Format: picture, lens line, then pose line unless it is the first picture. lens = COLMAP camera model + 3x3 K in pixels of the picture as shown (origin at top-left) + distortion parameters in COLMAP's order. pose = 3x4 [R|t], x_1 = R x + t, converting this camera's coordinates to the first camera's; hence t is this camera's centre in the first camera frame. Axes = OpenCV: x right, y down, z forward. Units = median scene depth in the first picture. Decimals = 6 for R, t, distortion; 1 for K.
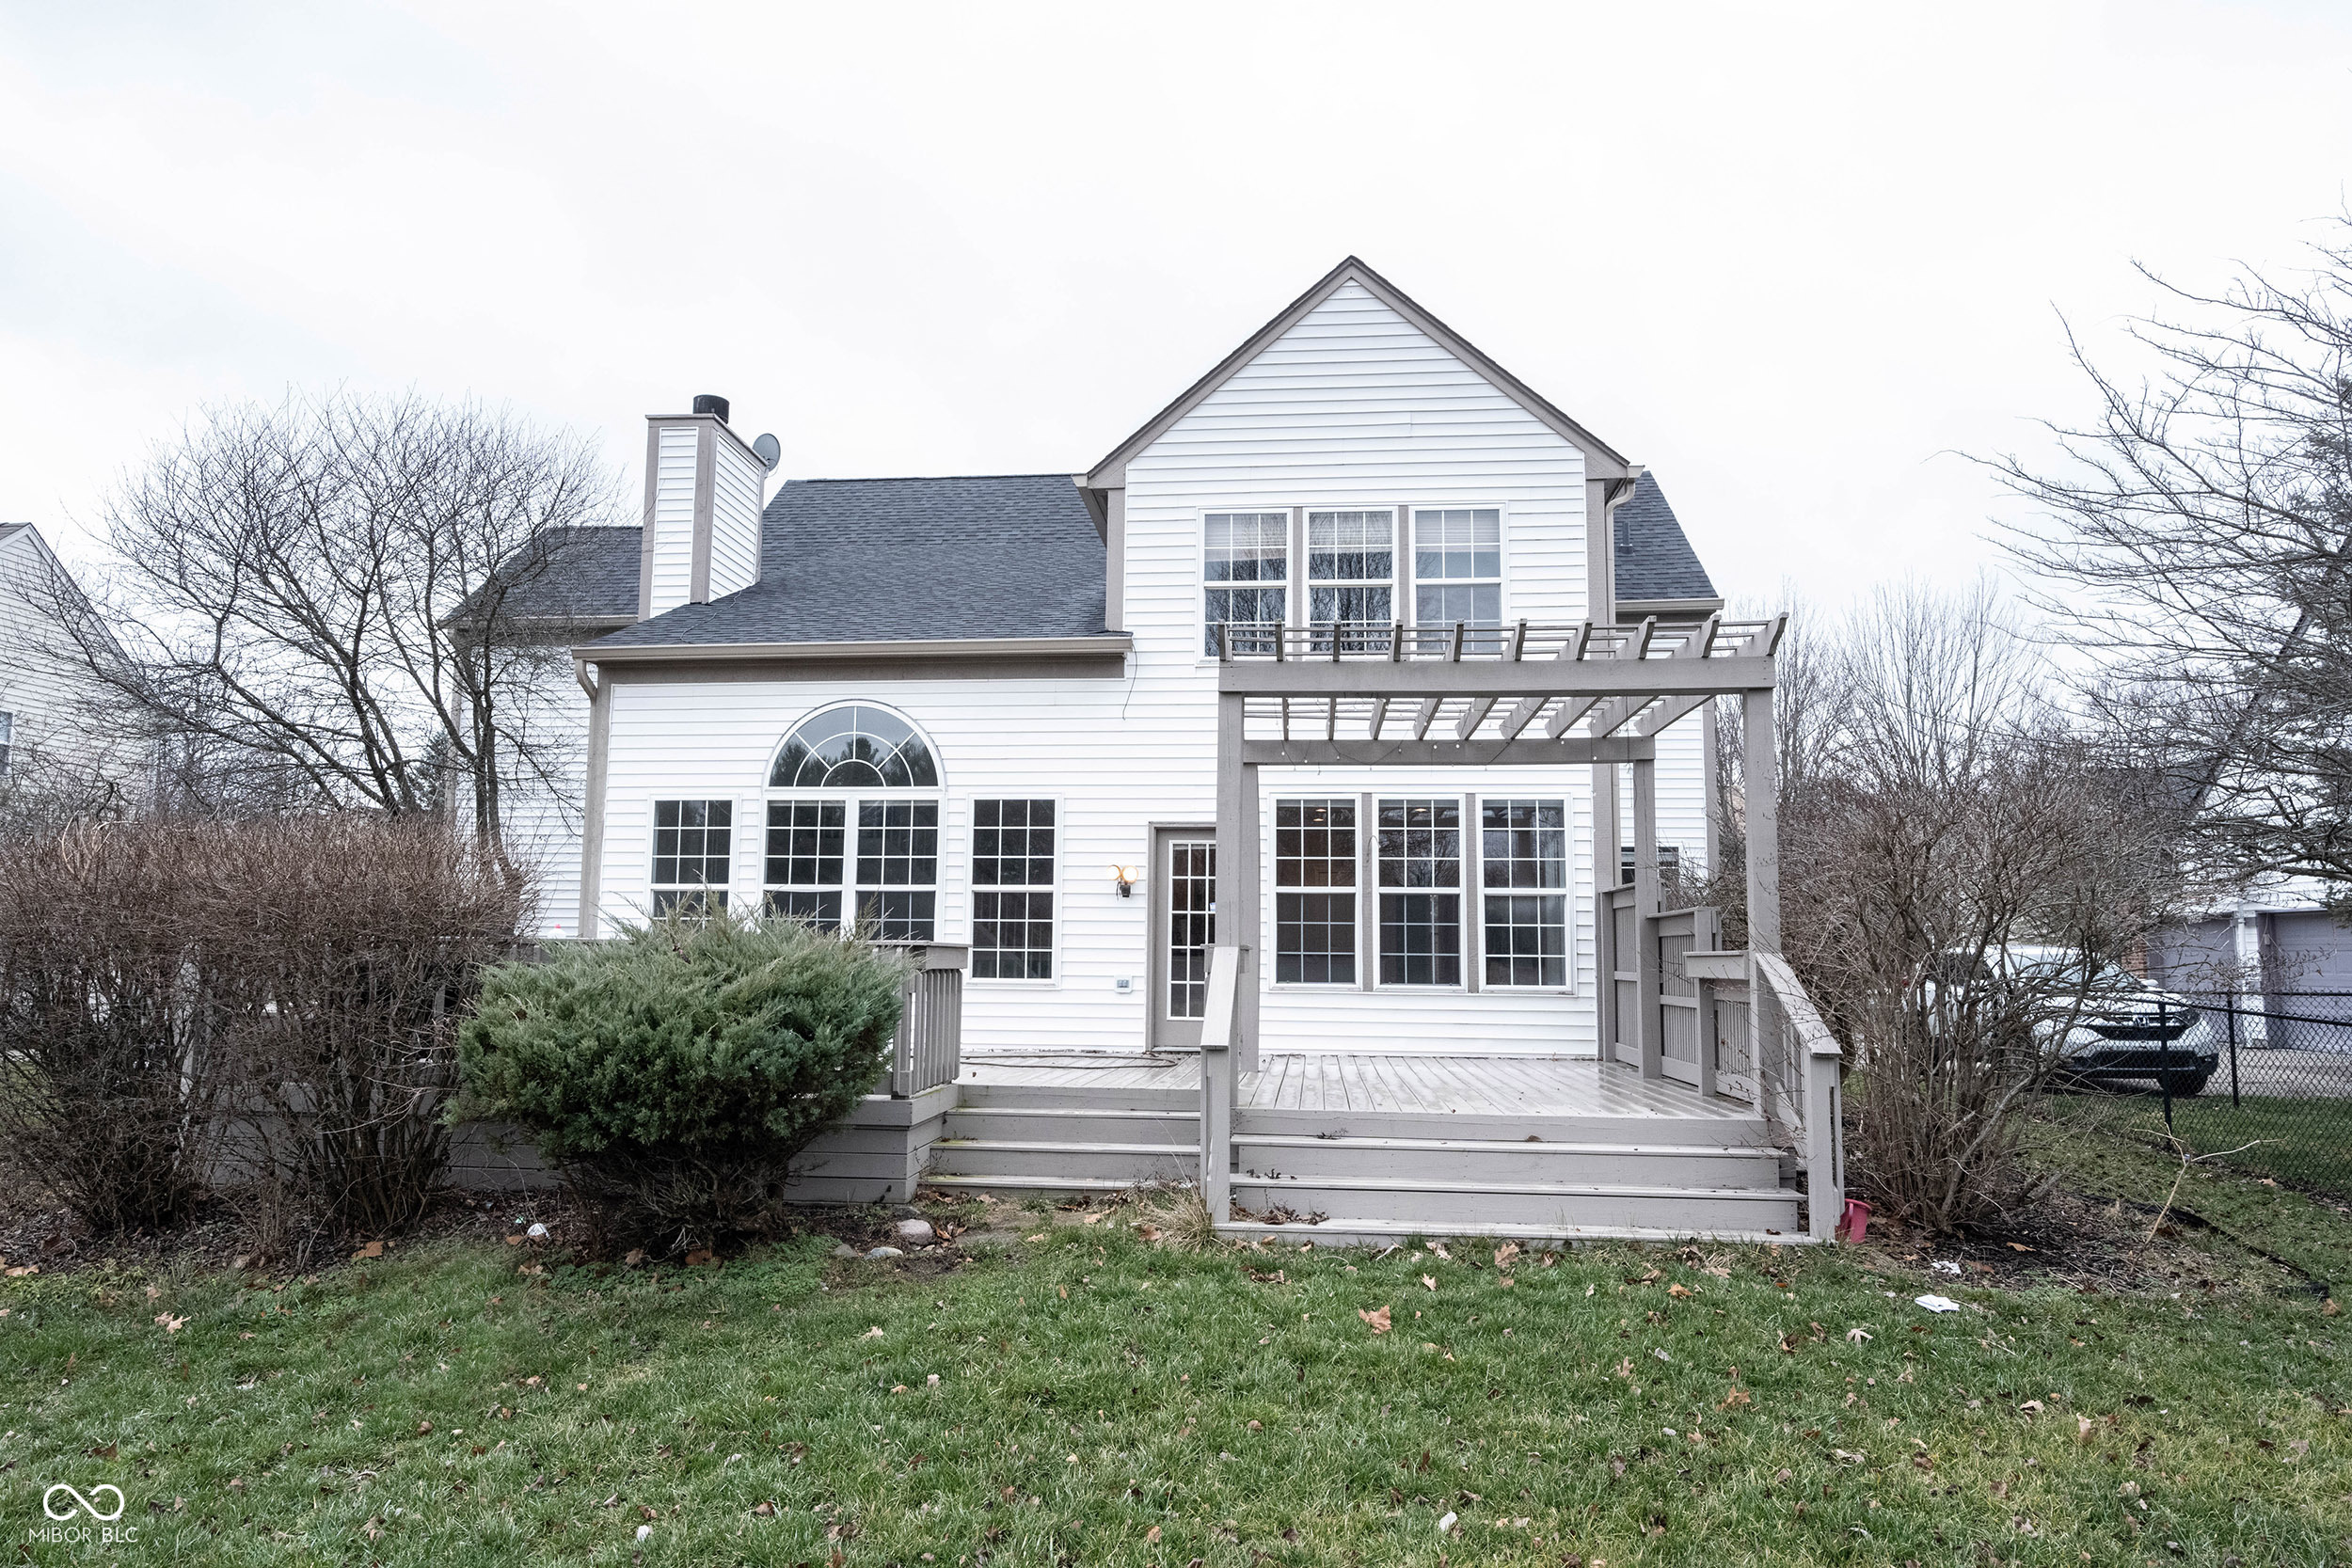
lens RADIAL K [[1439.4, 0, 1177.2], [0, 1439.4, 794.5], [0, 0, 1]] dist [-0.003371, -0.000264]
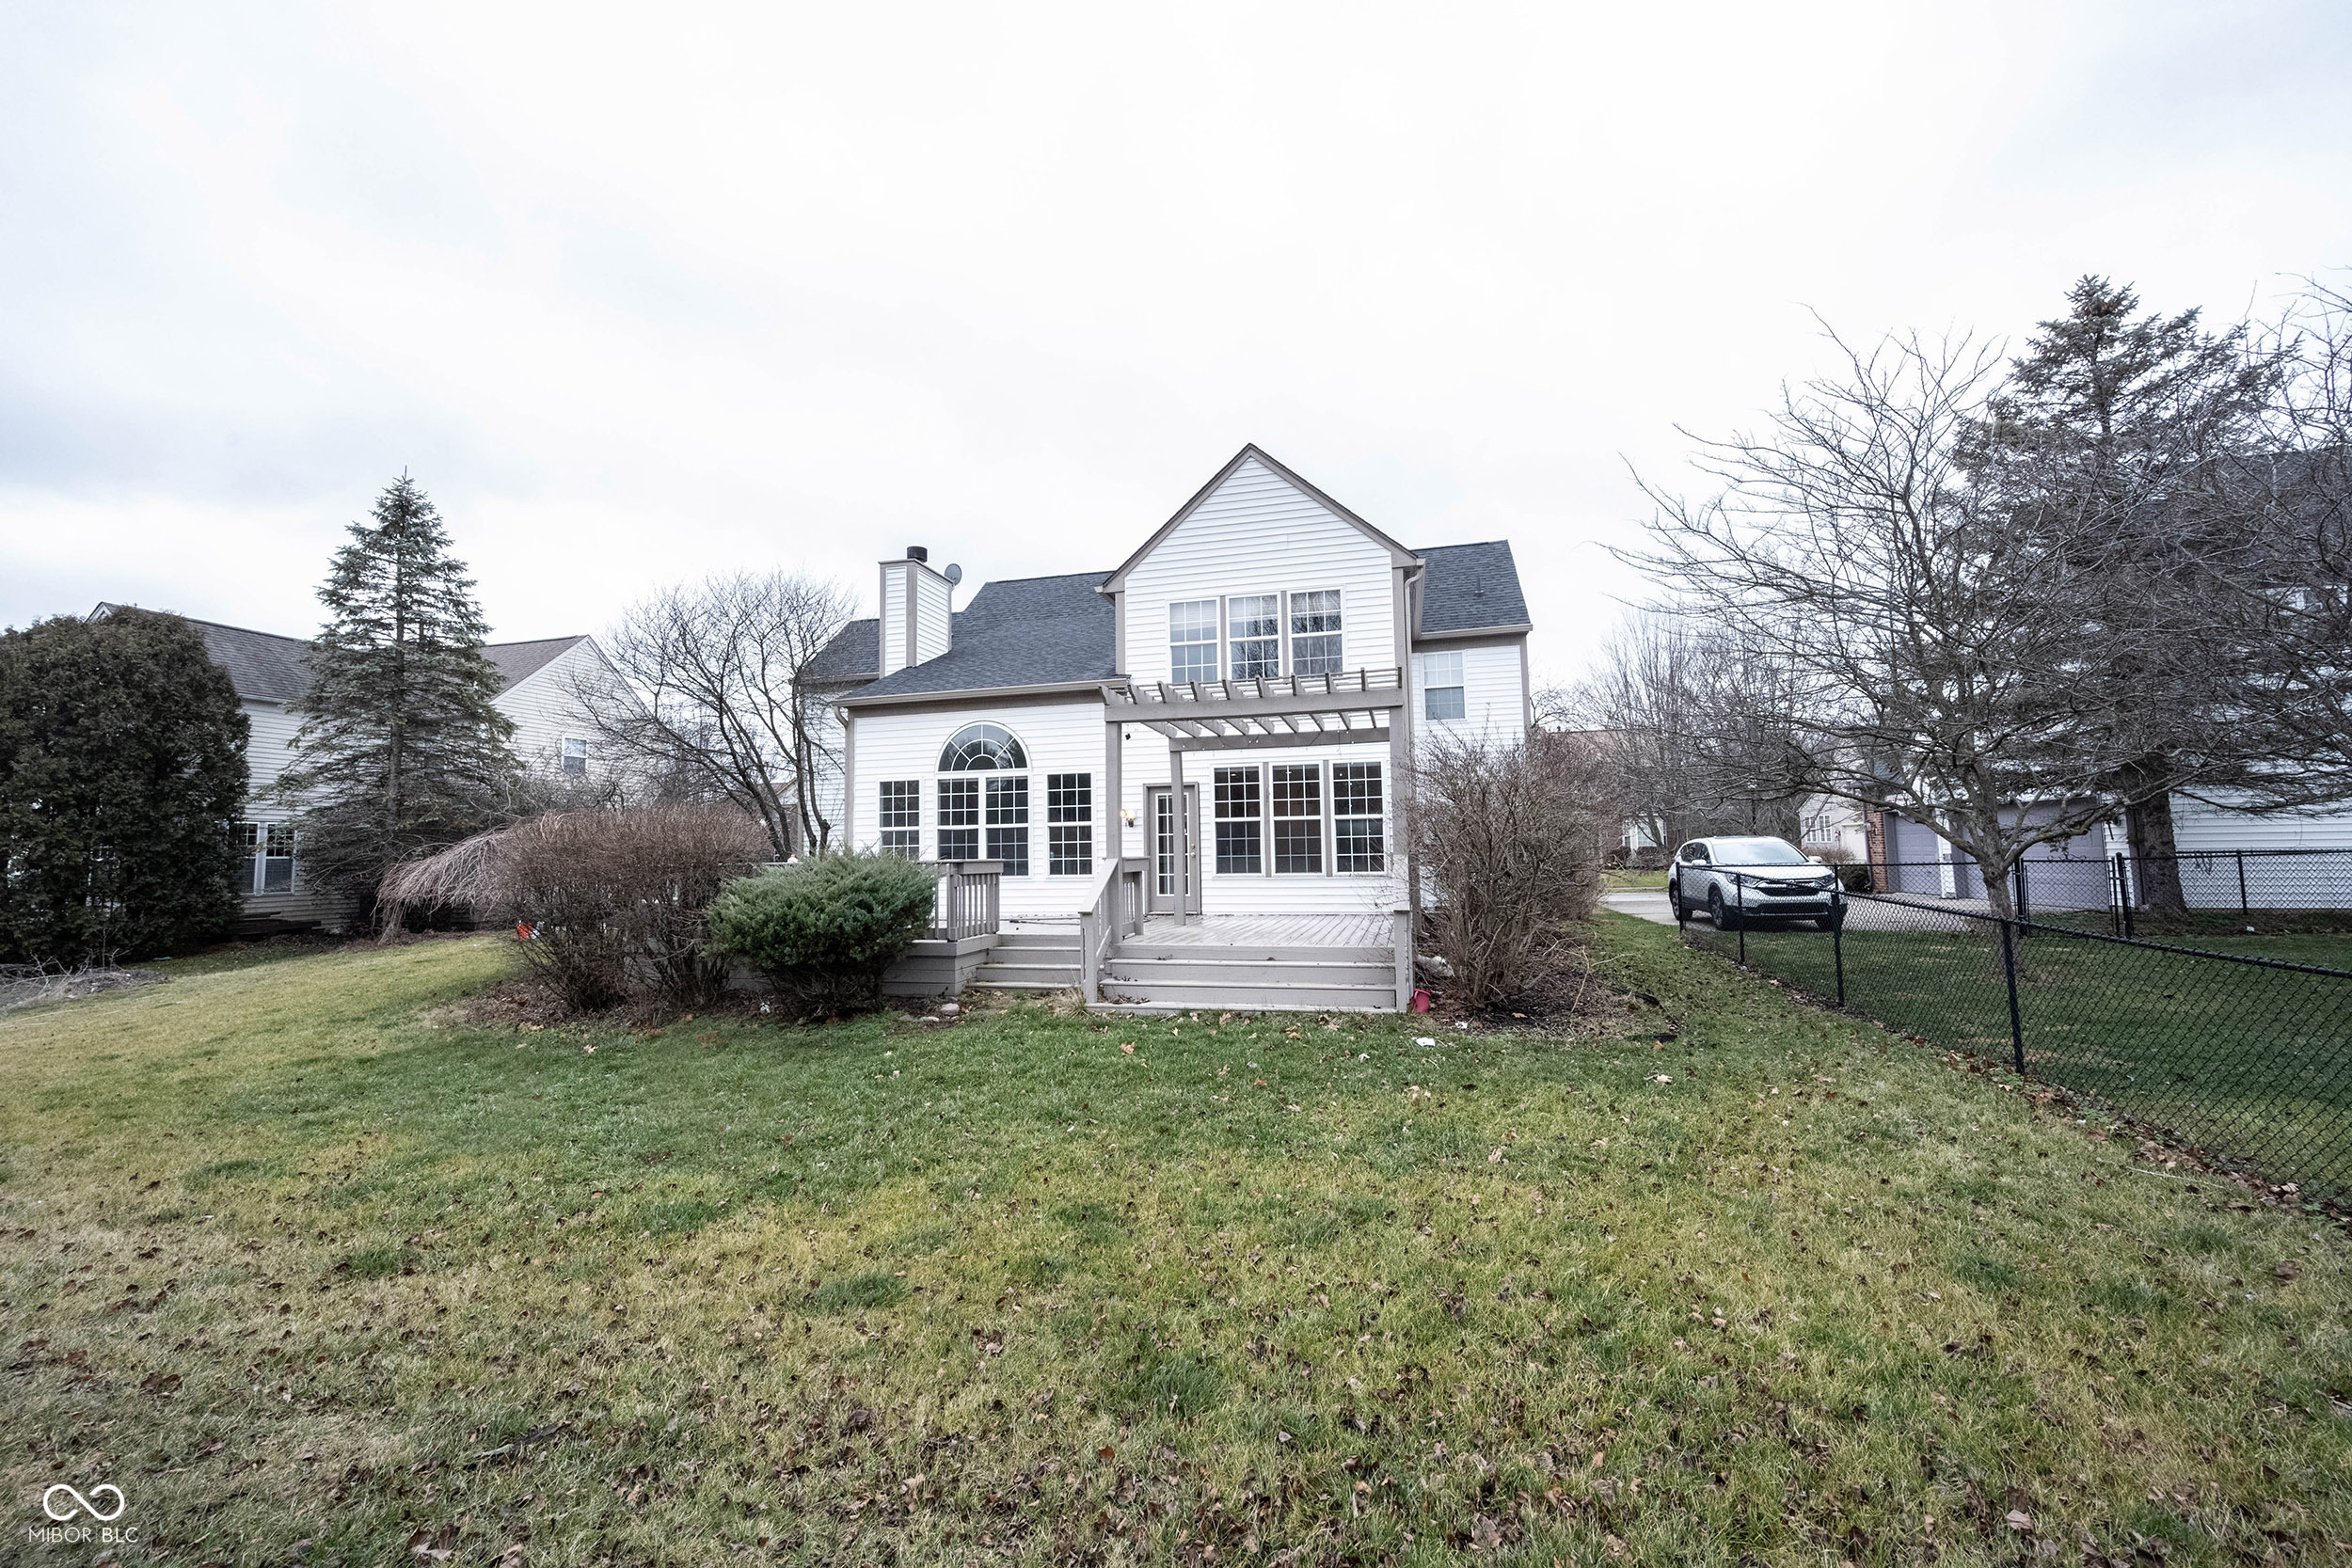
lens RADIAL K [[925.6, 0, 1165.9], [0, 925.6, 783.5], [0, 0, 1]] dist [-0.001774, 0.000088]
pose [[0.988099, -0.038436, -0.148939, 0.175198], [0.043944, 0.998460, 0.033867, -0.017919], [0.147408, -0.040009, 0.988266, -0.105254]]
